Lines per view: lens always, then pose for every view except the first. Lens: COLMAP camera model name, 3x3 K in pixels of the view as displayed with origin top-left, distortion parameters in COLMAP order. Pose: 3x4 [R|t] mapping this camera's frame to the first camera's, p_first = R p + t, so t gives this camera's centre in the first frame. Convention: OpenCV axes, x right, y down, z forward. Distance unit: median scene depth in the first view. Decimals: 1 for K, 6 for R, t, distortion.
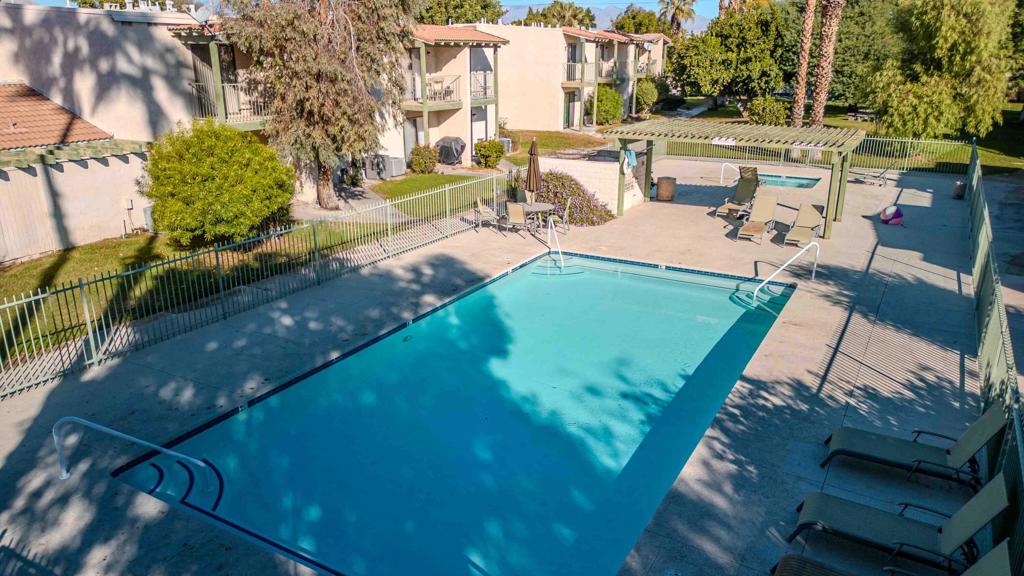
lens RADIAL K [[703.9, 0, 514.1], [0, 703.9, 288.9], [0, 0, 1]] dist [-0.010011, -0.022556]
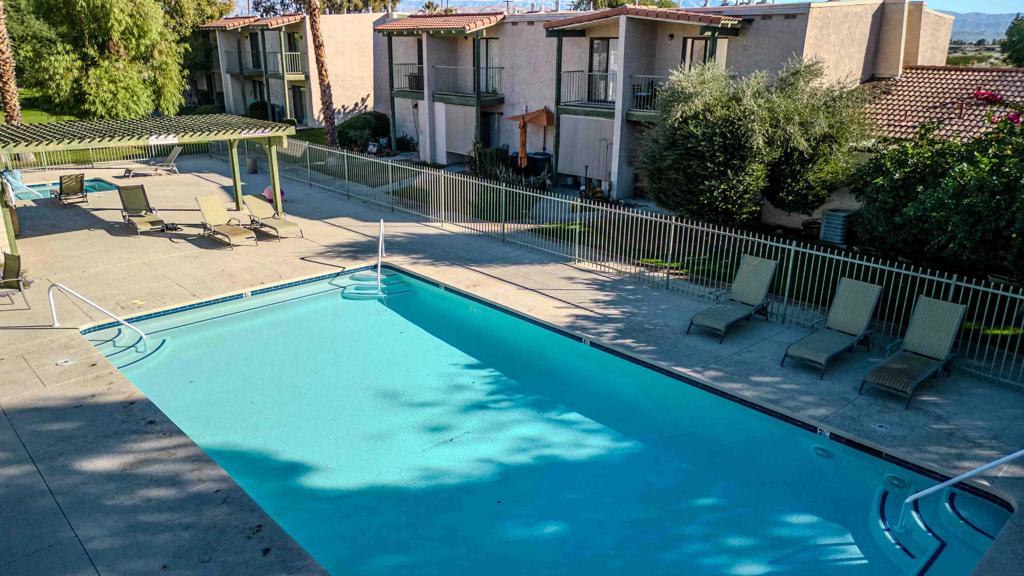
lens RADIAL K [[703.9, 0, 515.9], [0, 703.9, 286.9], [0, 0, 1]] dist [-0.010011, -0.022556]
pose [[0.250158, -0.291250, 0.923360, -0.515617], [0.281817, 0.934293, 0.218348, -0.147274], [-0.926283, 0.205597, 0.315800, 0.541393]]
